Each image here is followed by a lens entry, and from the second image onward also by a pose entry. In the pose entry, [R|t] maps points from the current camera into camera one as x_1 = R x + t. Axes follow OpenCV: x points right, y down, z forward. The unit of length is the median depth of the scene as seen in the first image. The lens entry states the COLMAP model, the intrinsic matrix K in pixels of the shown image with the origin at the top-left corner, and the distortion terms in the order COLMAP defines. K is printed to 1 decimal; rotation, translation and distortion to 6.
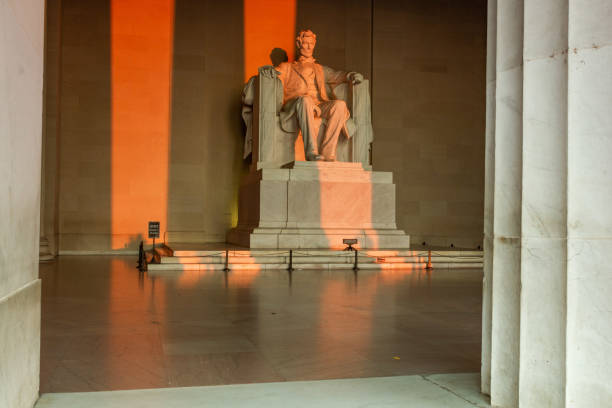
lens RADIAL K [[685.7, 0, 307.9], [0, 685.7, 209.3], [0, 0, 1]] dist [0.007736, 0.000000]
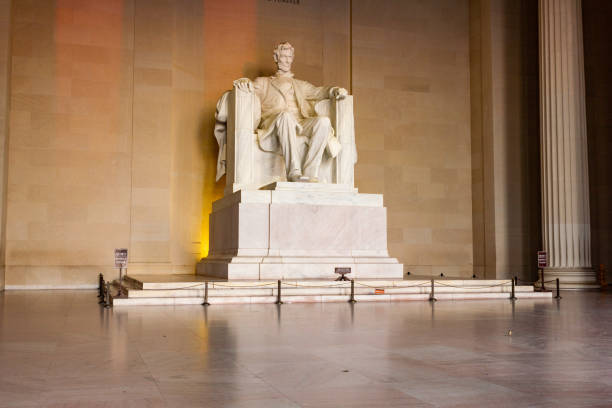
lens RADIAL K [[685.7, 0, 307.9], [0, 685.7, 206.3], [0, 0, 1]] dist [0.007736, 0.000000]
pose [[0.997546, -0.003129, 0.069948, -0.040467], [0.006834, 0.998582, -0.052795, 0.009356], [-0.069683, 0.053144, 0.996153, 0.099845]]
